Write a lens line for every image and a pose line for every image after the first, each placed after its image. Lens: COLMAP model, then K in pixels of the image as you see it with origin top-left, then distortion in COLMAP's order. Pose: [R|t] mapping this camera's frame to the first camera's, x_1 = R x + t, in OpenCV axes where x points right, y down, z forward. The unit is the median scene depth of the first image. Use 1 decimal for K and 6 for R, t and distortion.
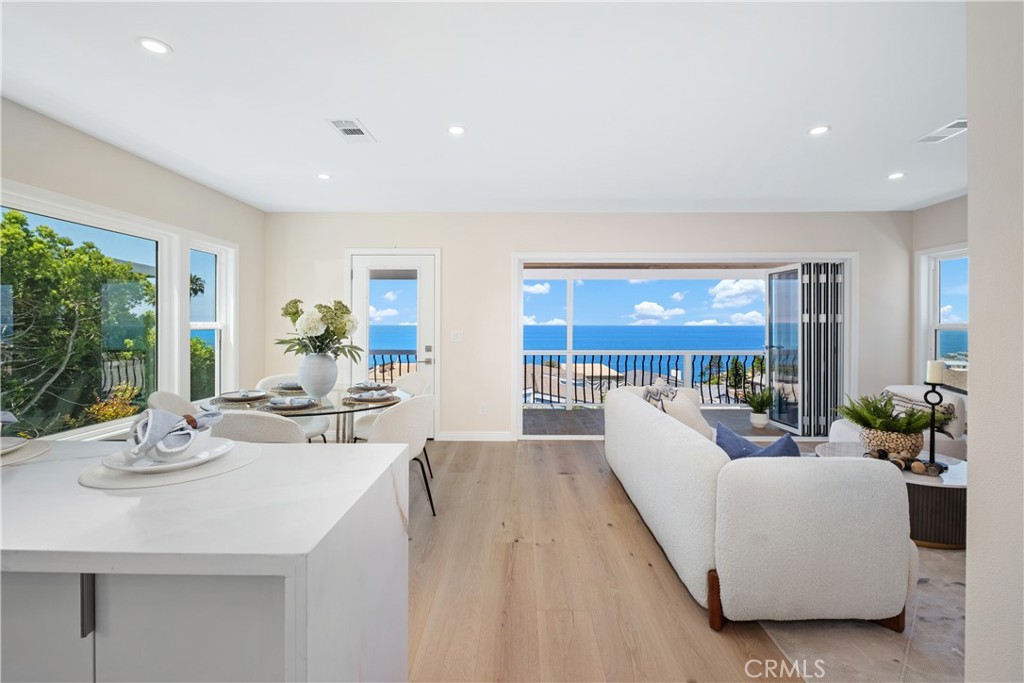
lens RADIAL K [[445.4, 0, 501.6], [0, 445.4, 324.2], [0, 0, 1]] dist [0.003028, -0.005732]
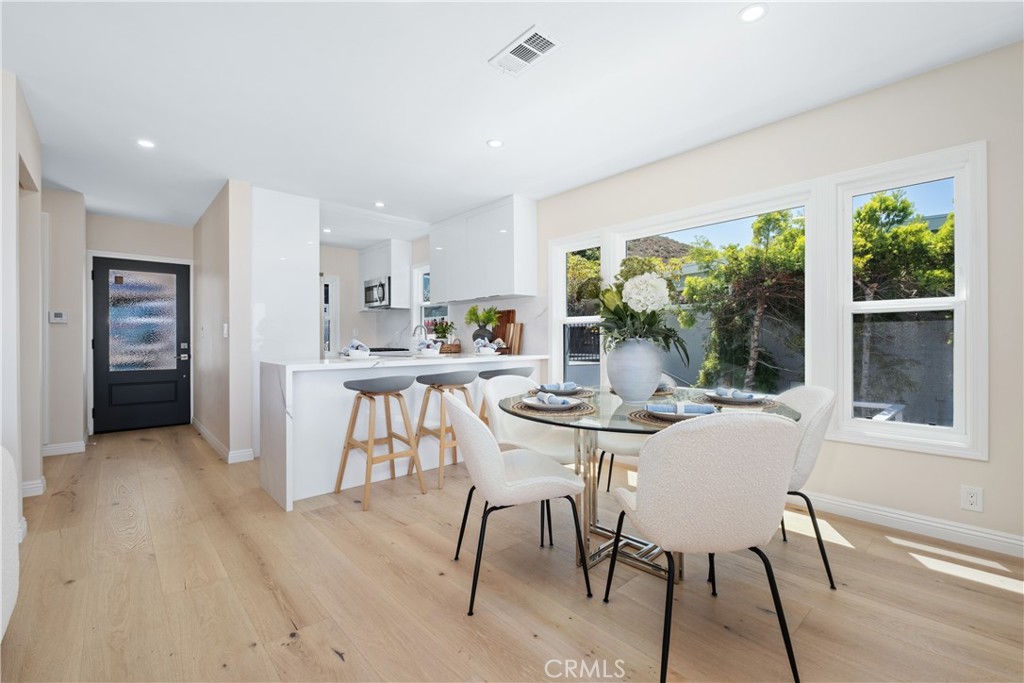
lens RADIAL K [[445.4, 0, 500.8], [0, 445.4, 345.6], [0, 0, 1]] dist [0.003028, -0.005732]
pose [[-0.726617, 0.014887, -0.686882, 0.135223], [0.006124, 0.999866, 0.015192, 0.046701], [0.687016, 0.006832, -0.726611, 0.922742]]
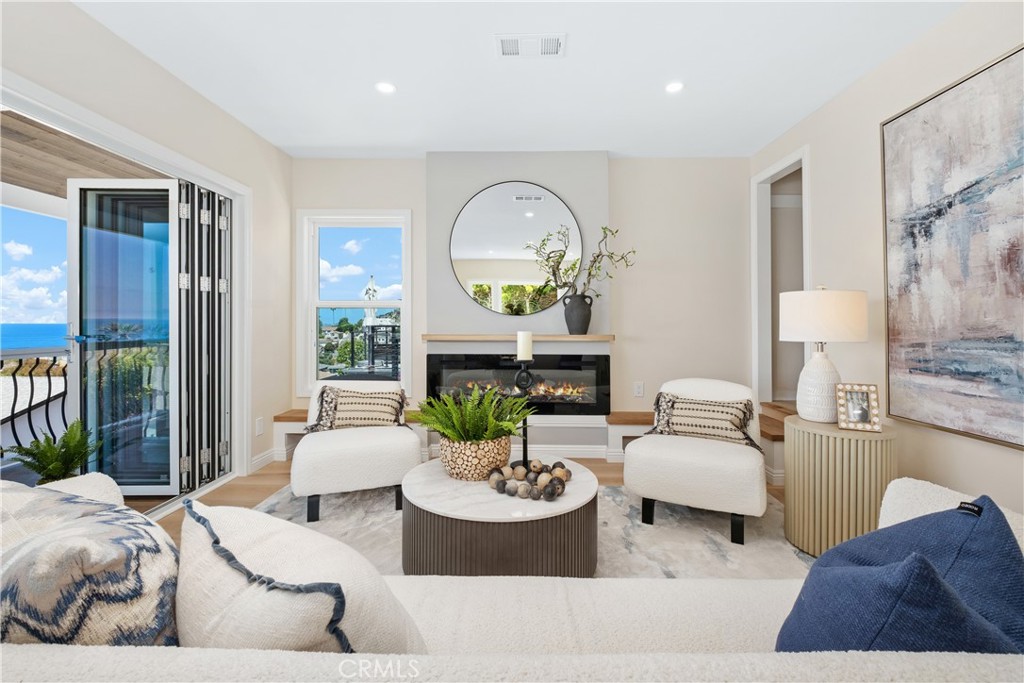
lens RADIAL K [[445.4, 0, 510.0], [0, 445.4, 323.3], [0, 0, 1]] dist [0.003028, -0.005732]
pose [[-0.025431, 0.002262, 0.999674, 0.115114], [-0.000450, 0.999997, -0.002274, 0.040764], [-0.999676, -0.000508, -0.025430, 0.609513]]
